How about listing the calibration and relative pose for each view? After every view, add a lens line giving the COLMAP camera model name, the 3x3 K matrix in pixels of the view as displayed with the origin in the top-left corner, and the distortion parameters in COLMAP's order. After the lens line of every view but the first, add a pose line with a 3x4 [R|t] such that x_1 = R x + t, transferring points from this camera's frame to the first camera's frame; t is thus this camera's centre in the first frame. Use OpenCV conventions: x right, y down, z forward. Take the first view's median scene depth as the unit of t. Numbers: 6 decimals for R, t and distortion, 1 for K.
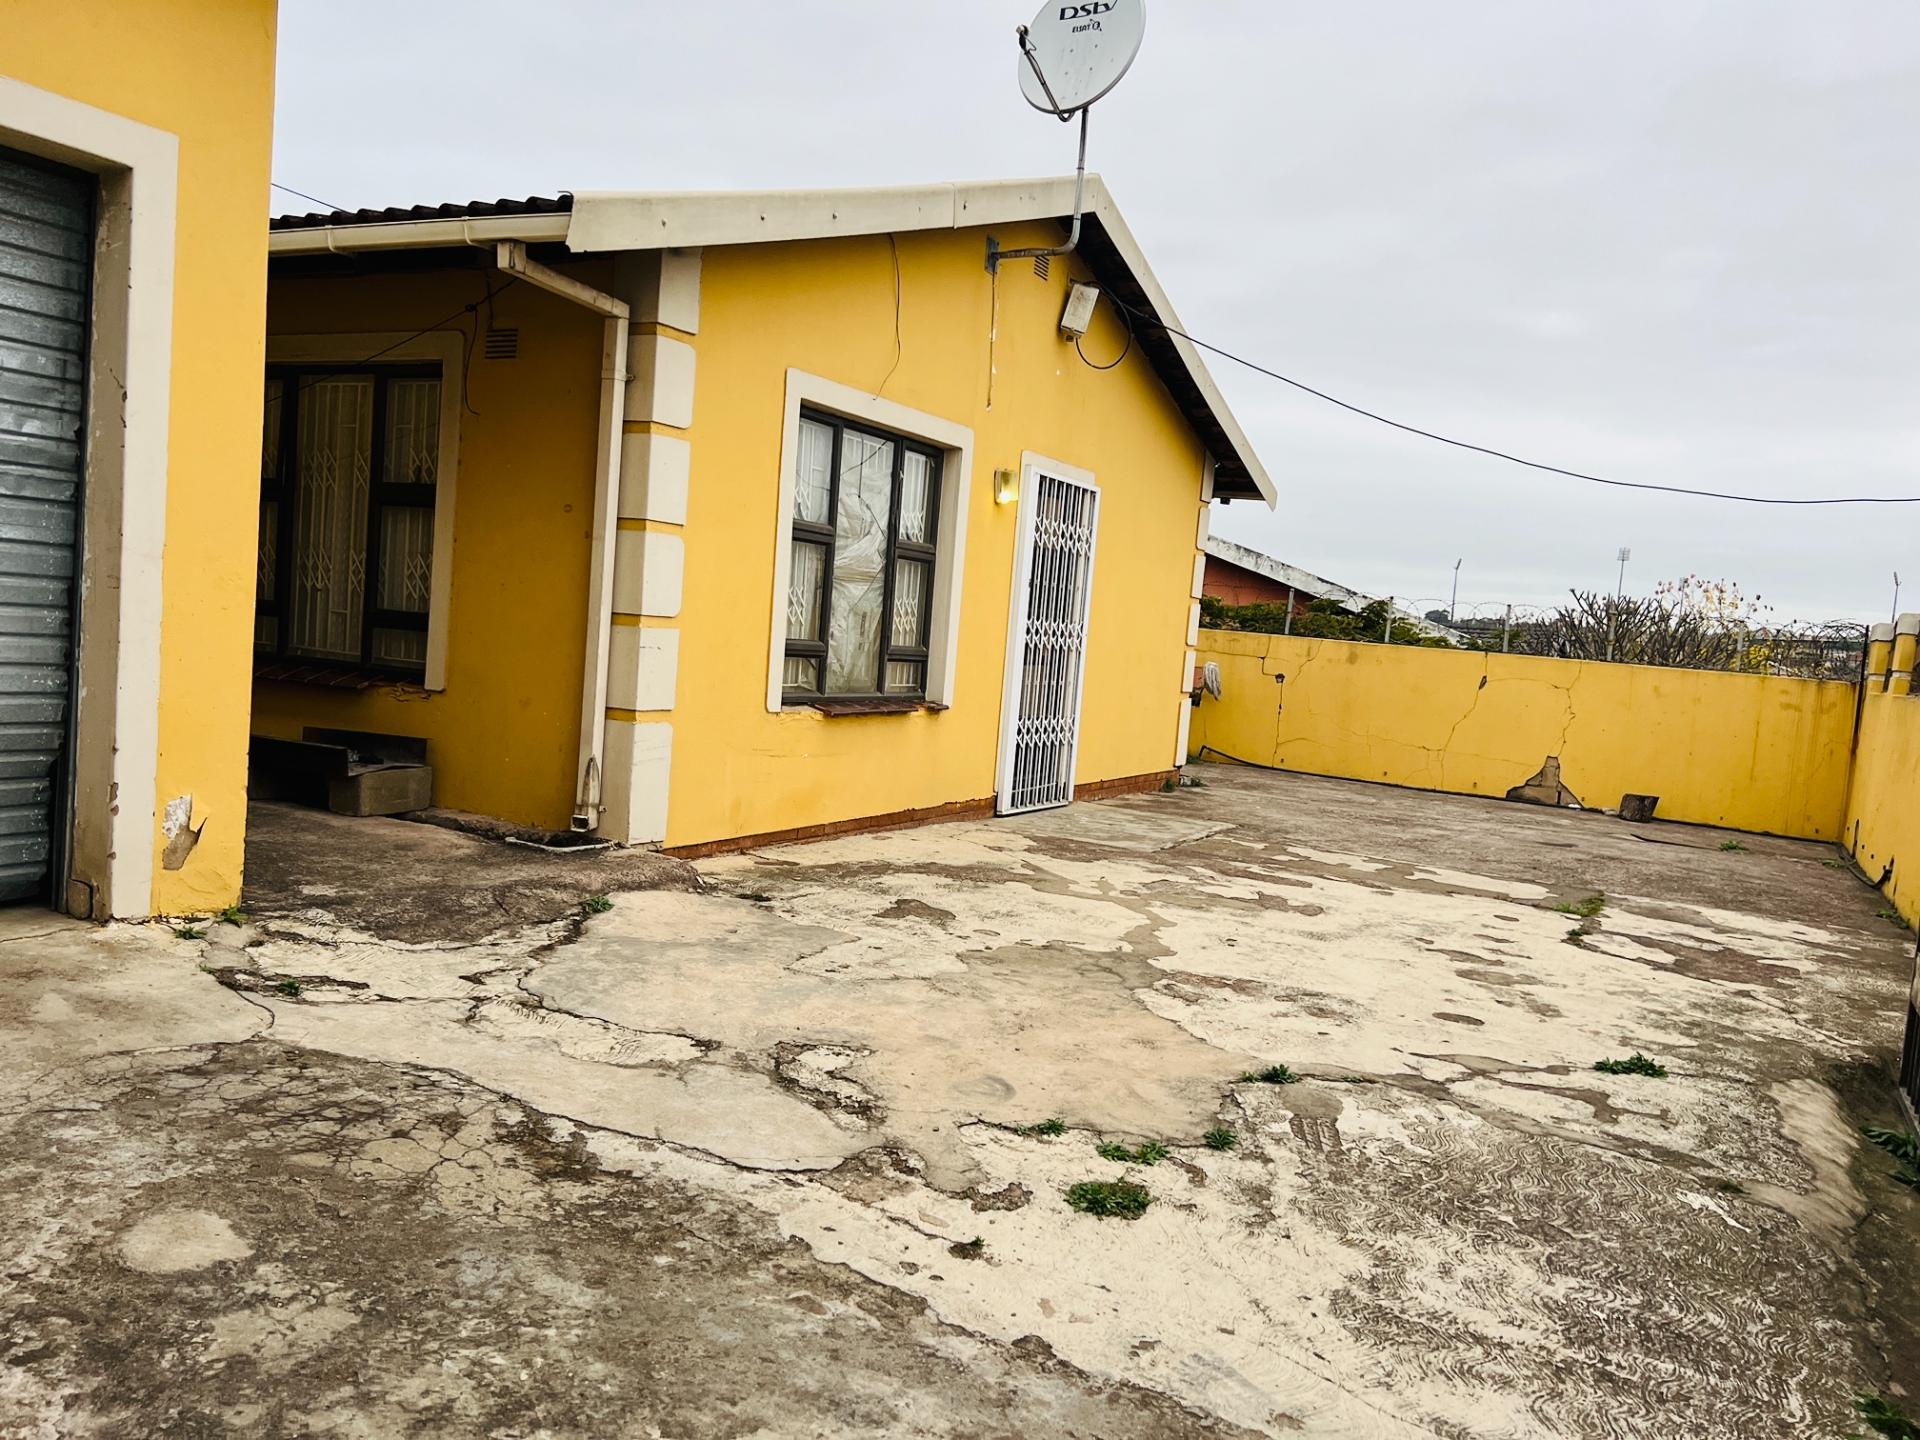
lens RADIAL K [[1410.0, 0, 960.0], [0, 1410.0, 720.0], [0, 0, 1]] dist [0.091748, -0.131206]
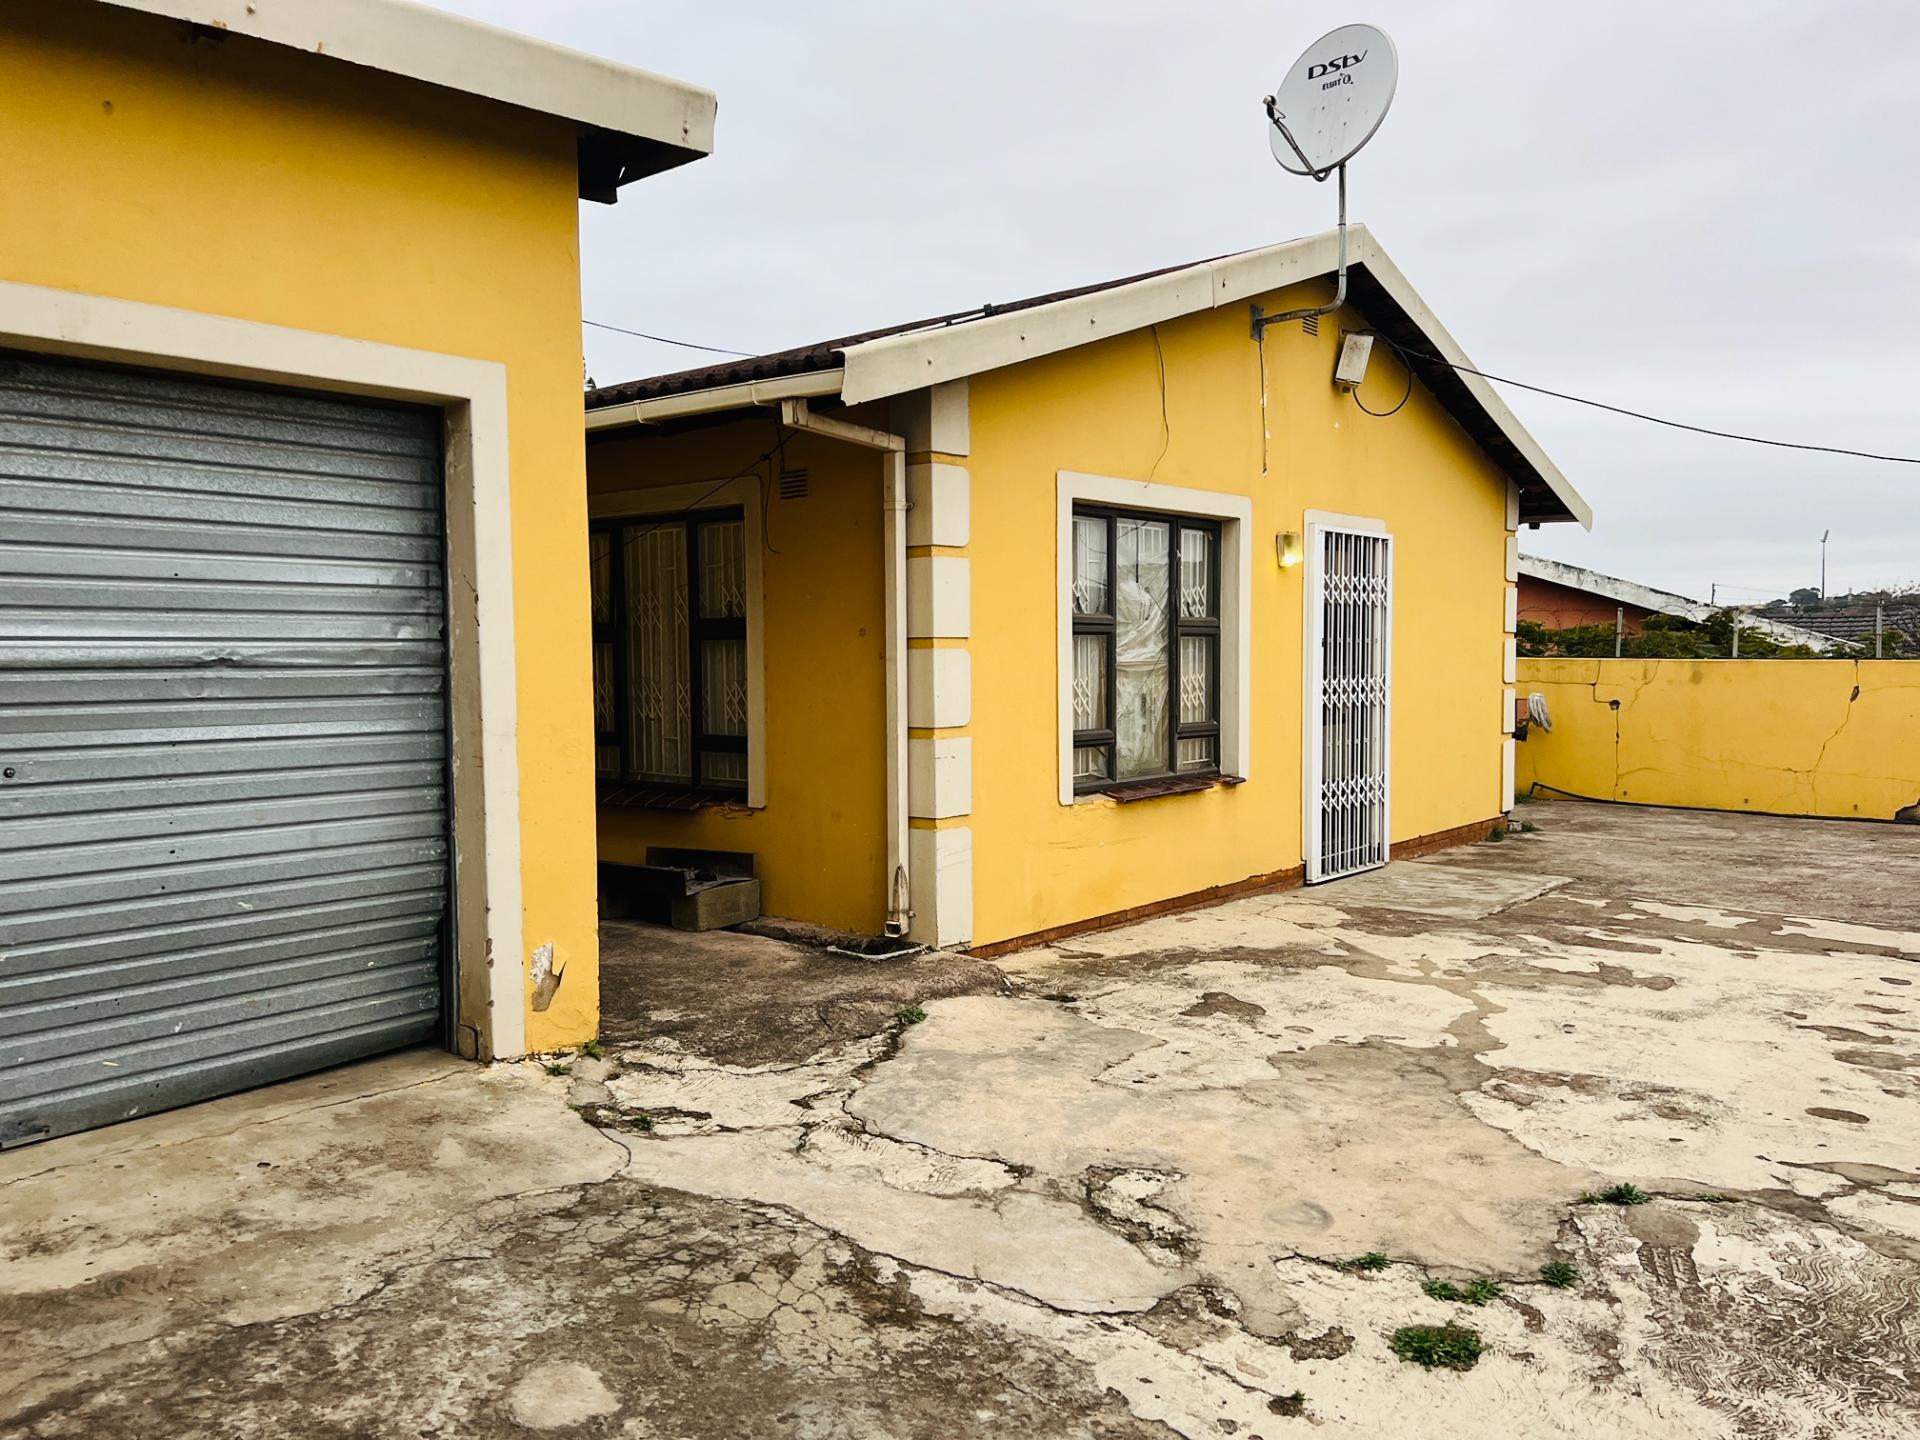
lens RADIAL K [[1411.3, 0, 957.4], [0, 1411.3, 726.9], [0, 0, 1]] dist [0.069129, -0.082831]
pose [[0.973682, -0.076749, -0.214601, 0.015873], [0.071493, 0.996923, -0.032156, -0.041931], [0.216408, 0.015967, 0.976172, -0.013522]]
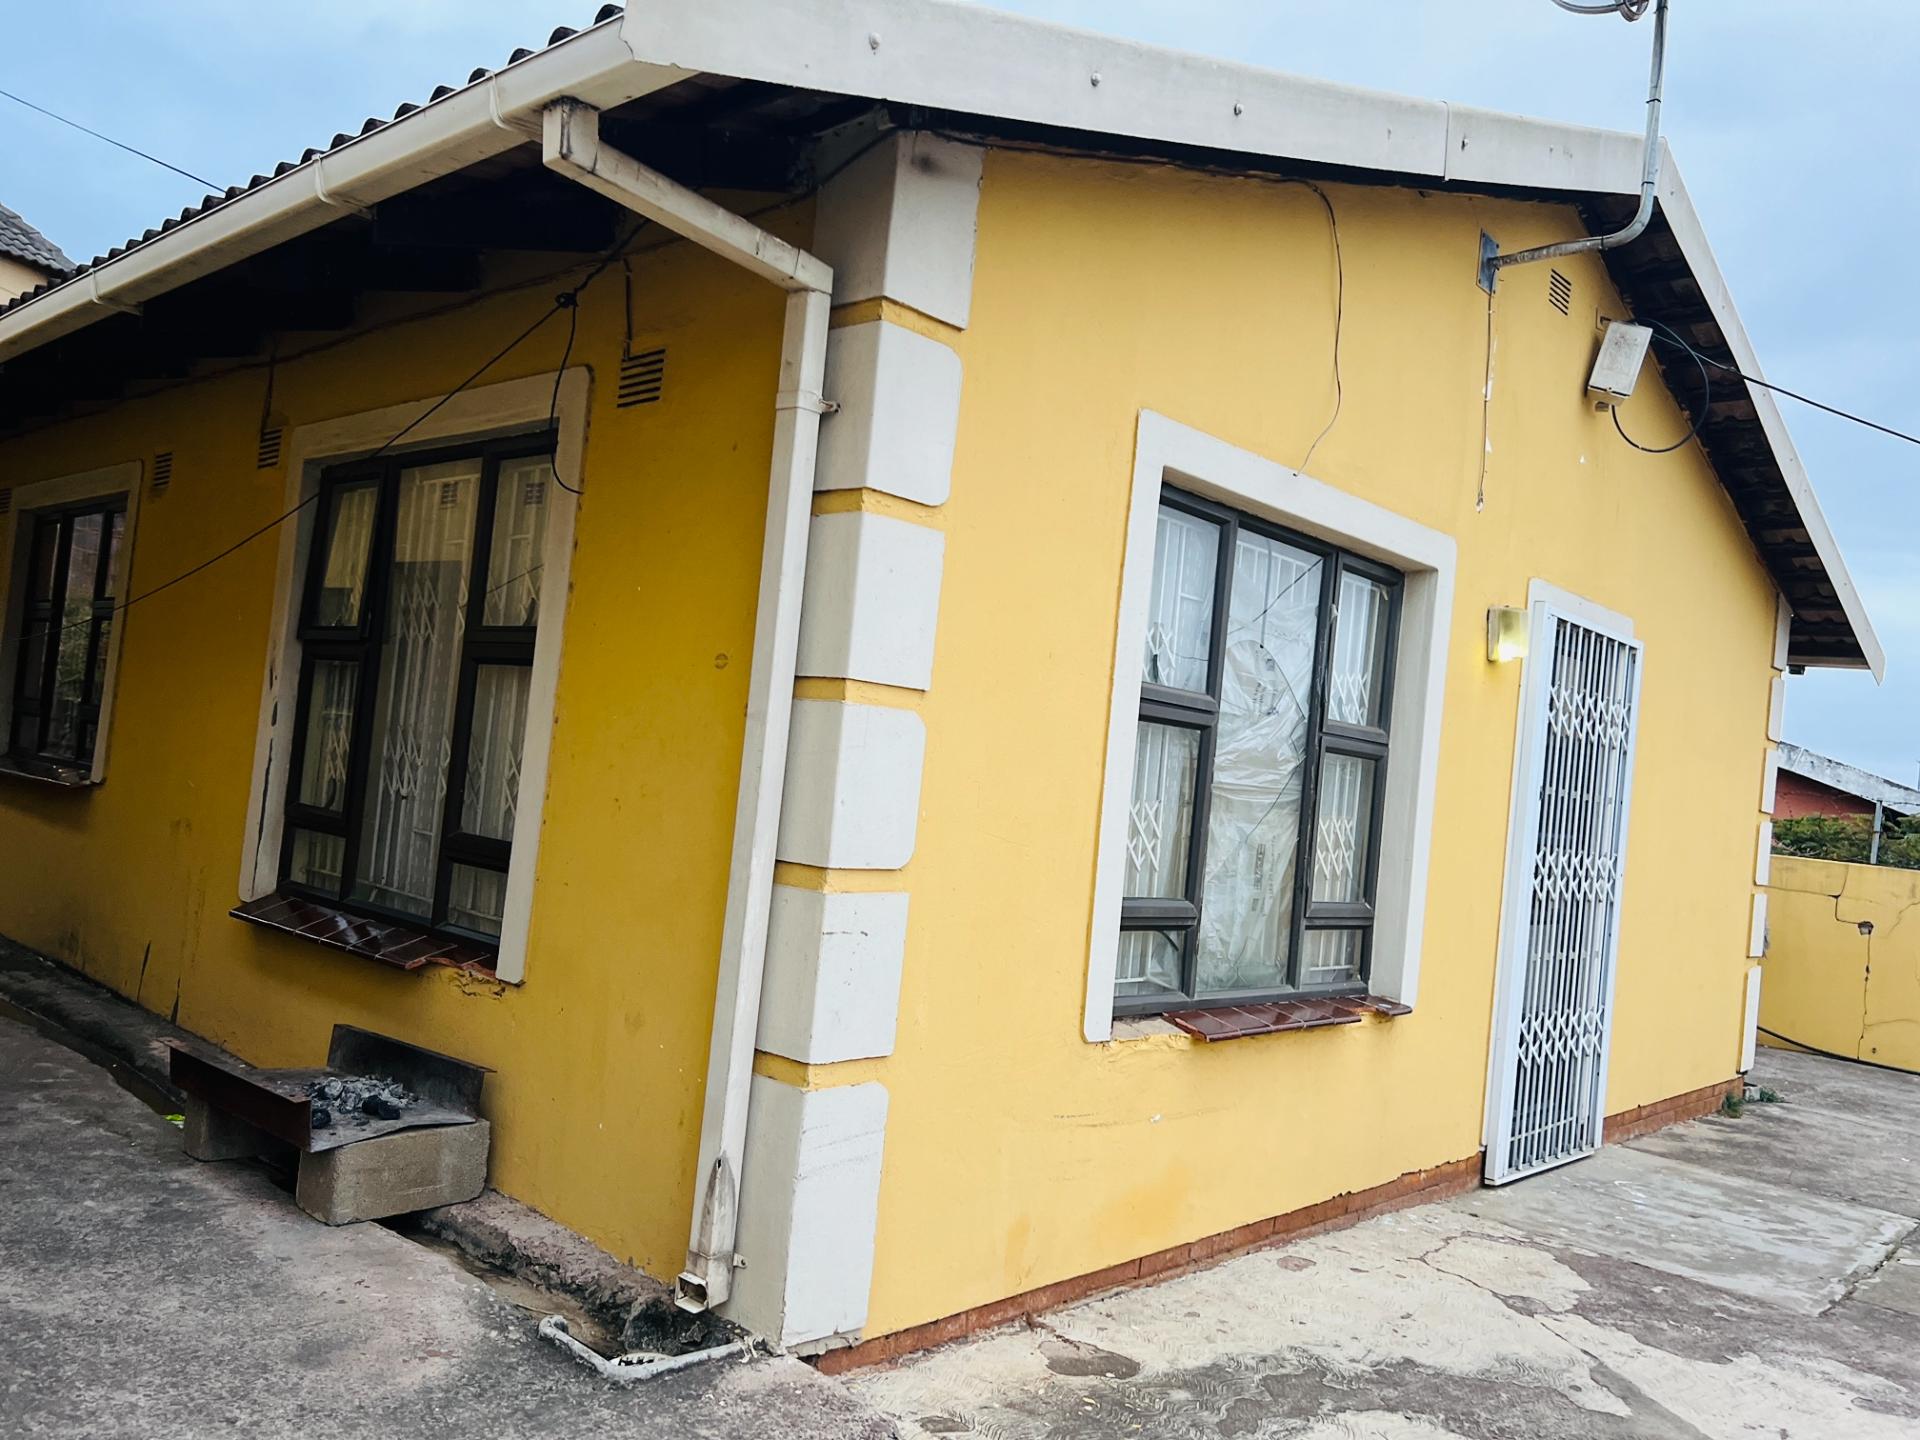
lens RADIAL K [[1439.5, 0, 969.1], [0, 1439.5, 730.7], [0, 0, 1]] dist [0.057054, -0.059973]
pose [[0.969084, 0.007378, -0.246622, -0.055238], [-0.037246, 0.992473, -0.116663, -0.067979], [0.243905, 0.122242, 0.962064, 0.544148]]
